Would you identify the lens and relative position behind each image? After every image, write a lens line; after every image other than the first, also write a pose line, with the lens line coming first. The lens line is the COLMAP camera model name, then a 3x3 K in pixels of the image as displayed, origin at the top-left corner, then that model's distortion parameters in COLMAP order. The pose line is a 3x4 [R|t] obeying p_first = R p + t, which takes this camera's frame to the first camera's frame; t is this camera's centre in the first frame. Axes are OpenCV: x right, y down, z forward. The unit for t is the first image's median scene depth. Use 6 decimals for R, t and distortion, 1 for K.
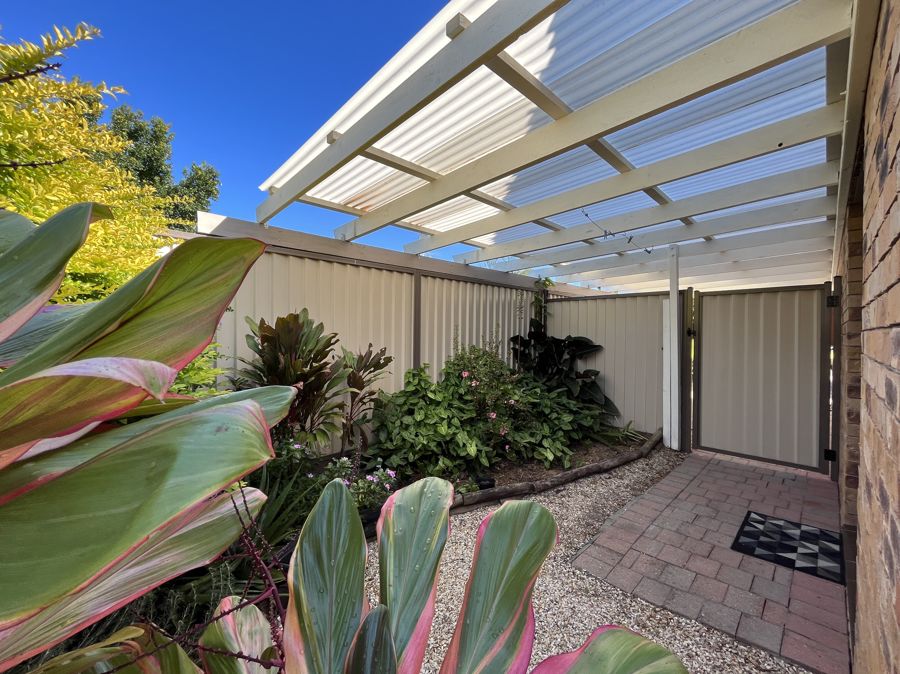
lens RADIAL K [[364.6, 0, 449.8], [0, 364.6, 333.4], [0, 0, 1]] dist [-0.004579, 0.000409]
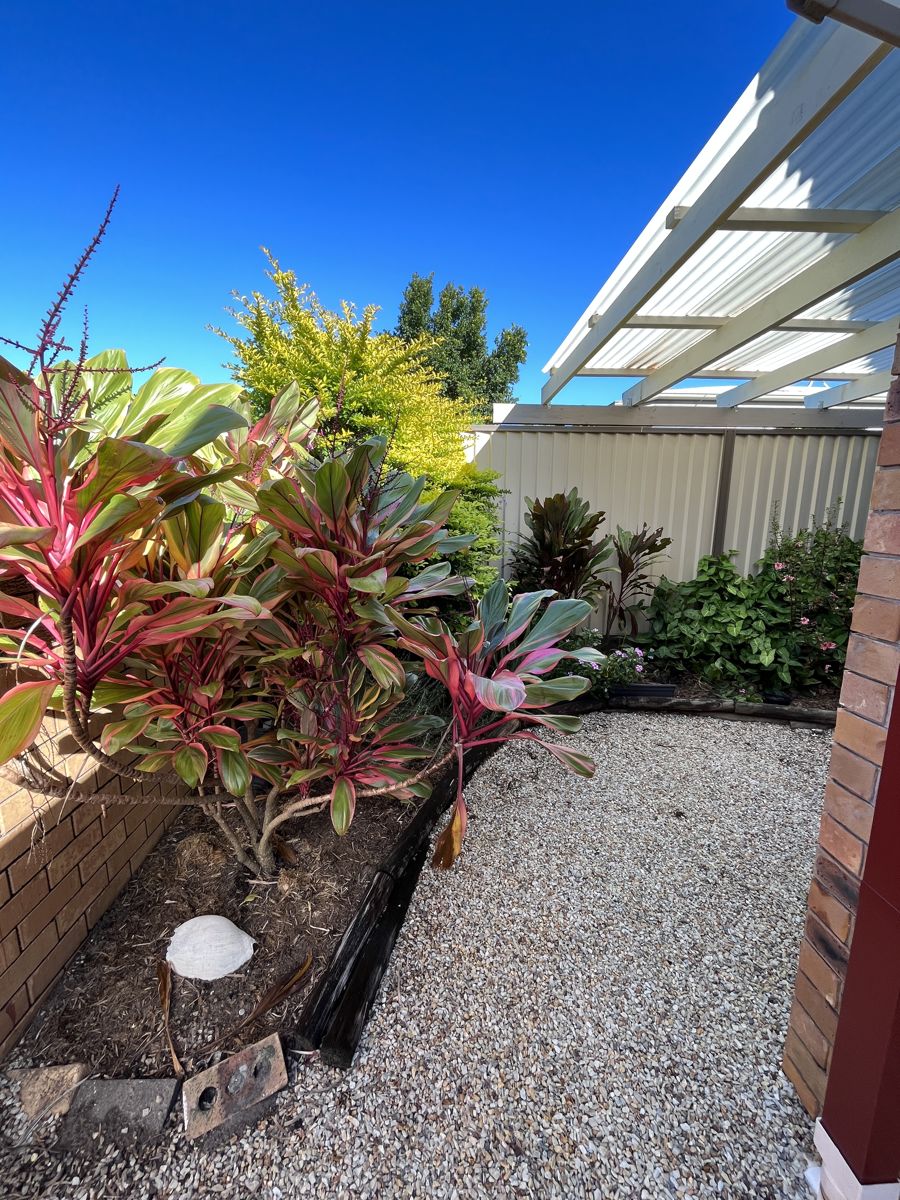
lens RADIAL K [[486.1, 0, 450.0], [0, 486.1, 598.9], [0, 0, 1]] dist [-0.004579, 0.000409]
pose [[0.740869, 0.122775, -0.660333, 0.222376], [0.001309, 0.982885, 0.184215, -0.009676], [0.671649, -0.137343, 0.728028, -0.223734]]
